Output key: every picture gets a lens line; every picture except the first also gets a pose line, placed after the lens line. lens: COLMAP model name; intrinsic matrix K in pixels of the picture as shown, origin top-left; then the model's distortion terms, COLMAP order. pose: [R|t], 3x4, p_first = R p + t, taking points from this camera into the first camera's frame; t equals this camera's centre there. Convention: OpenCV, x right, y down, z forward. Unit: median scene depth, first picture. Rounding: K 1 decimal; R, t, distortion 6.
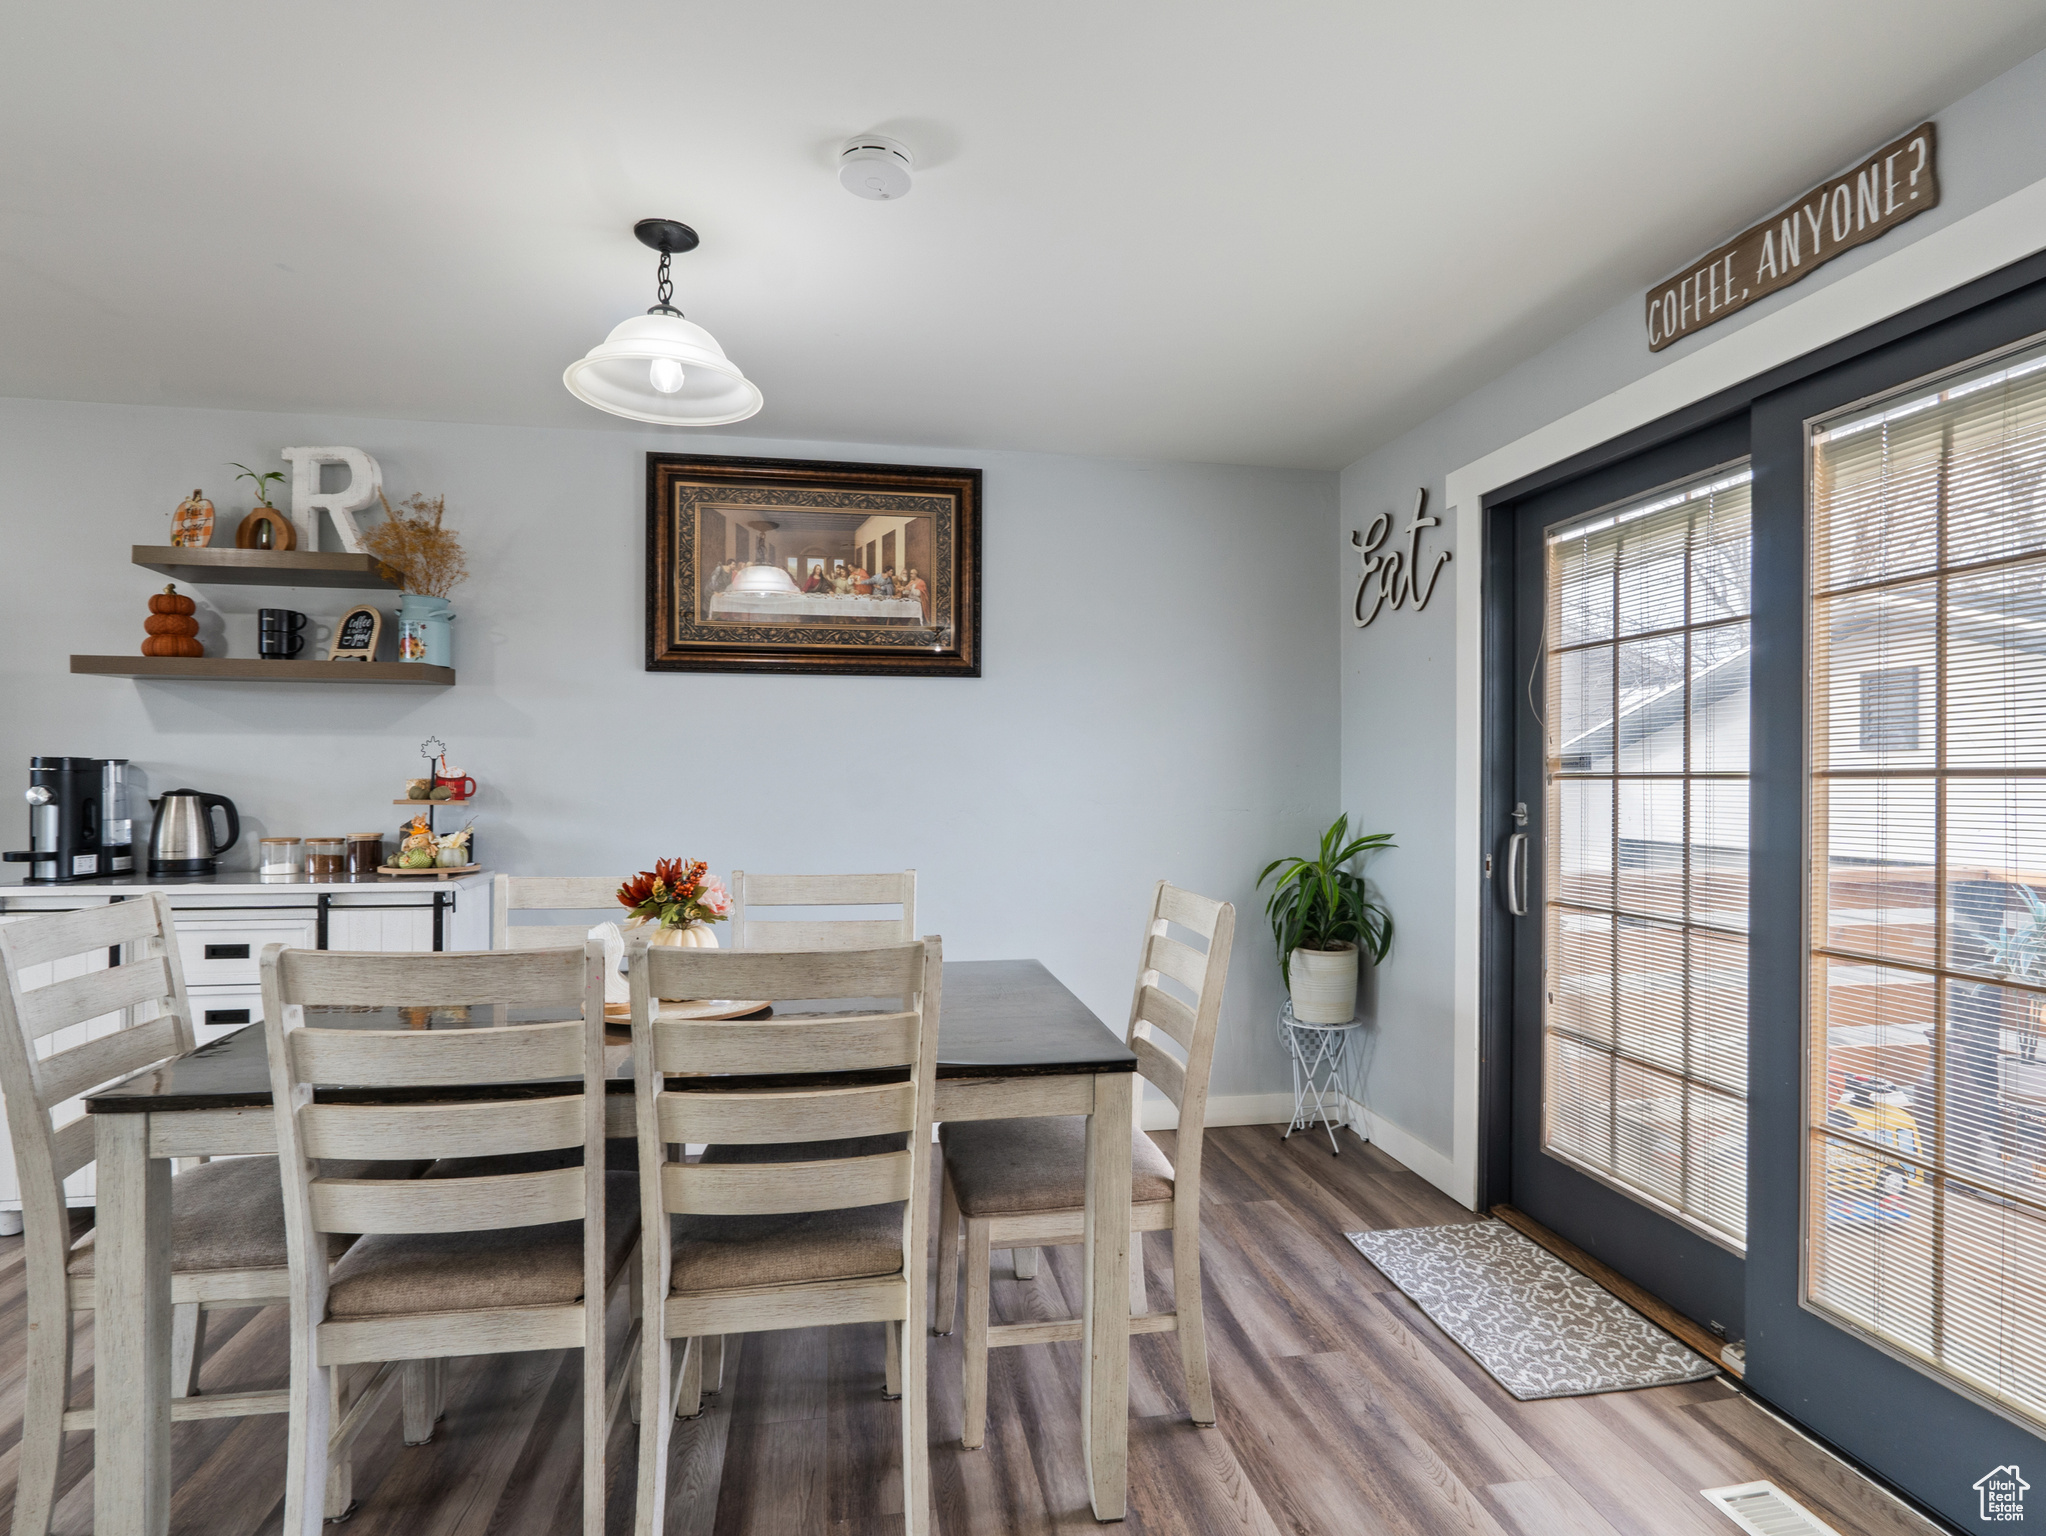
lens RADIAL K [[1055.6, 0, 1021.4], [0, 1055.6, 774.7], [0, 0, 1]] dist [-0.010435, 0.002629]
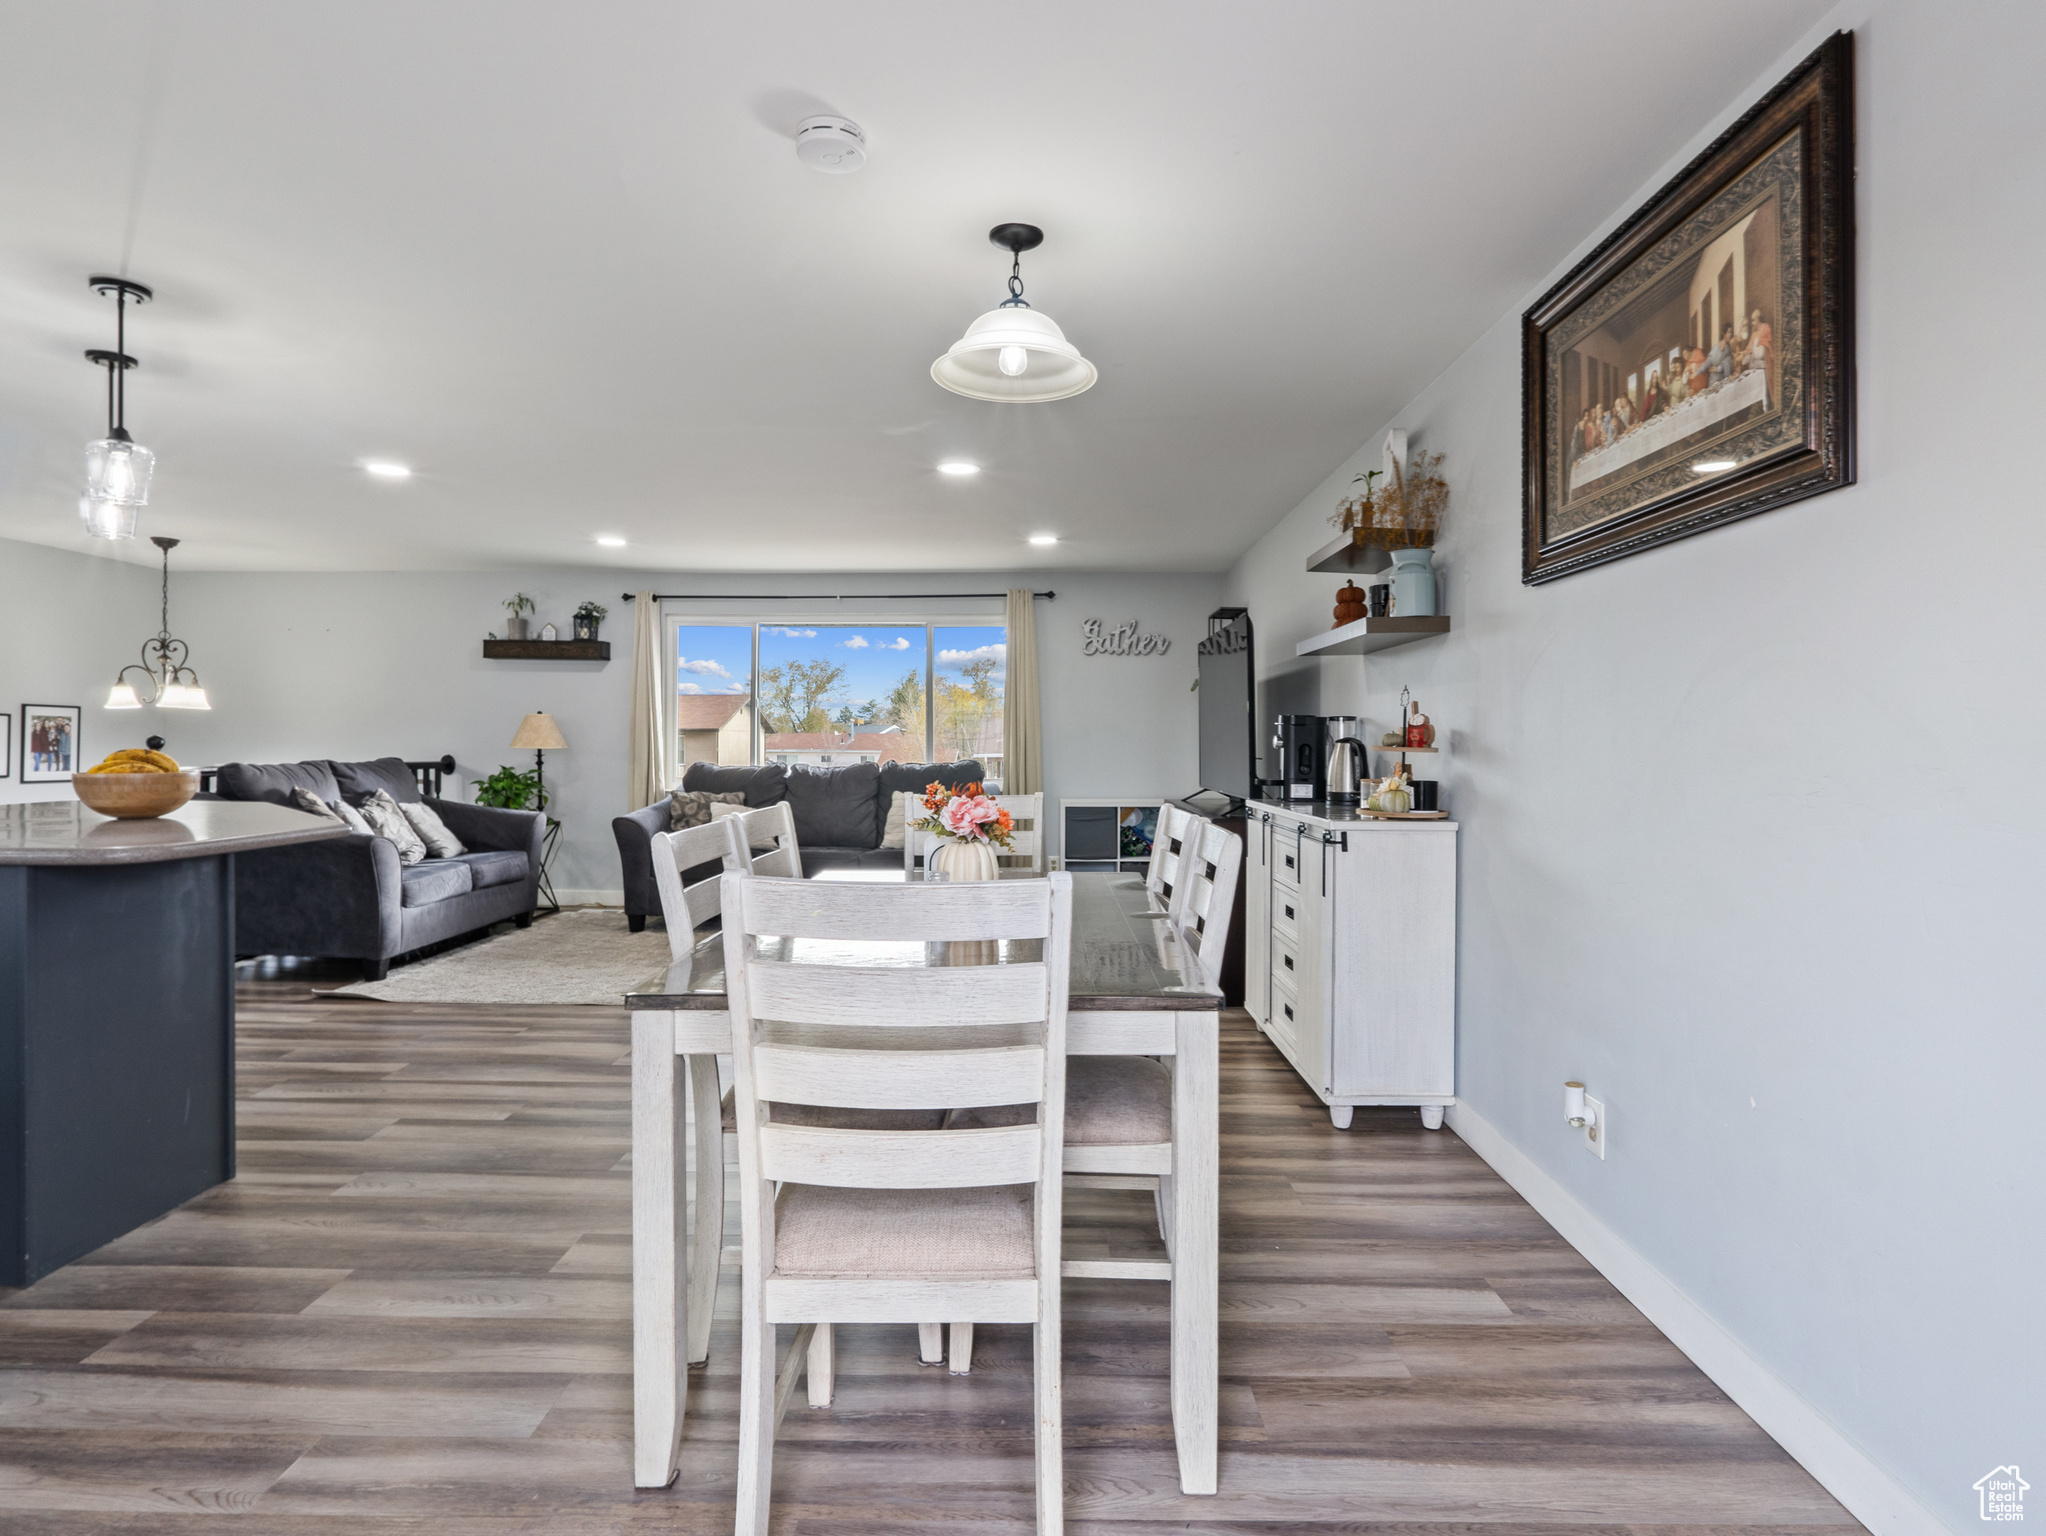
lens RADIAL K [[1055.6, 0, 1014.4], [0, 1055.6, 738.5], [0, 0, 1]] dist [-0.010435, 0.002629]
pose [[-0.184046, -0.007105, -0.982892, 0.478599], [-0.001154, 0.999975, -0.007013, 0.021249], [0.982917, -0.000157, -0.184049, 0.742147]]
